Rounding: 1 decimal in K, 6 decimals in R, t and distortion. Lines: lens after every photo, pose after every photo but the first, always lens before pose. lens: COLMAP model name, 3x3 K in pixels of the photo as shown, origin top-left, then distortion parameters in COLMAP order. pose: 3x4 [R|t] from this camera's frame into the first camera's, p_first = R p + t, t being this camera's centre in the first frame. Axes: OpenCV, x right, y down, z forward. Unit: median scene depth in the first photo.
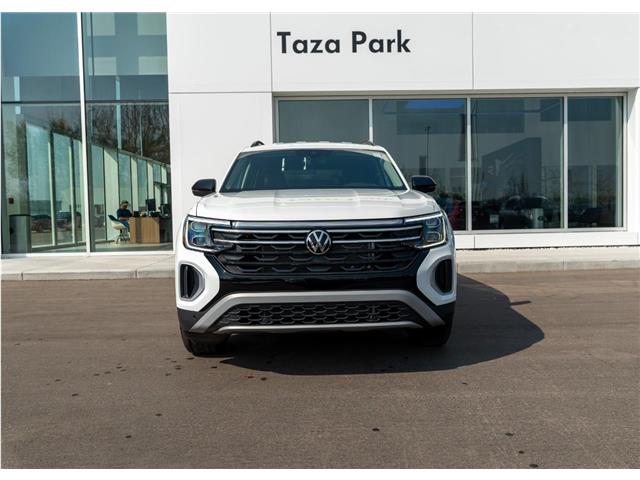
lens RADIAL K [[555.4, 0, 320.0], [0, 555.4, 240.0], [0, 0, 1]] dist [0.000218, 0.004618]
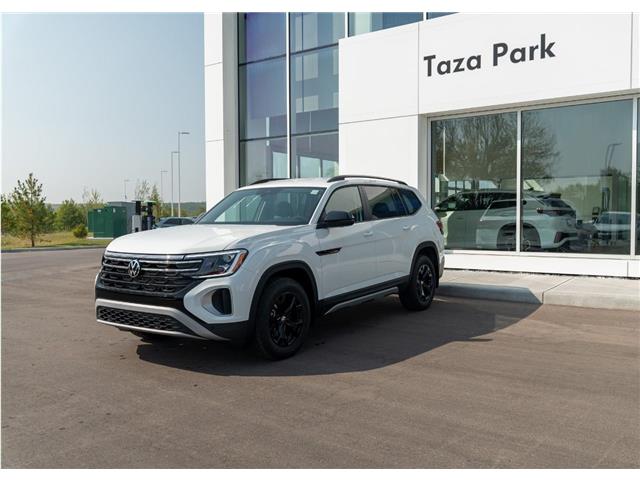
lens RADIAL K [[555.4, 0, 320.0], [0, 555.4, 240.0], [0, 0, 1]] dist [0.000218, 0.004618]
pose [[0.806644, 0.036424, -0.589914, 0.400423], [-0.036615, 0.999262, 0.011632, -0.033836], [0.589903, 0.012217, 0.807382, 0.040188]]
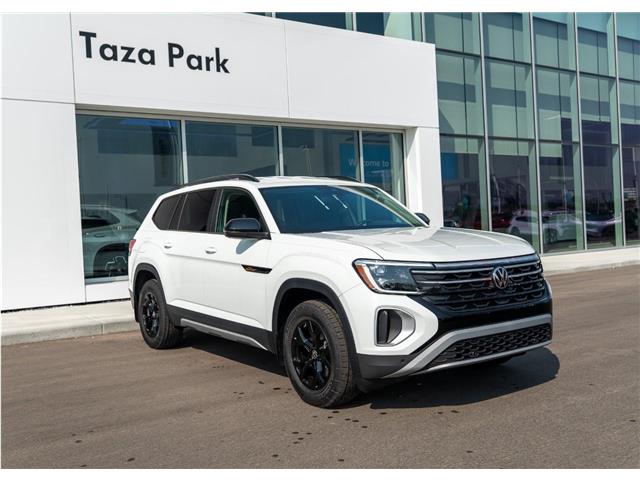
lens RADIAL K [[660.4, 0, 299.0], [0, 660.4, 242.0], [0, 0, 1]] dist [-0.003118, -0.003667]
pose [[0.839099, -0.032218, 0.543024, -0.345676], [0.059160, 0.997728, -0.032219, -0.015852], [-0.540753, 0.059160, 0.839099, 0.032434]]
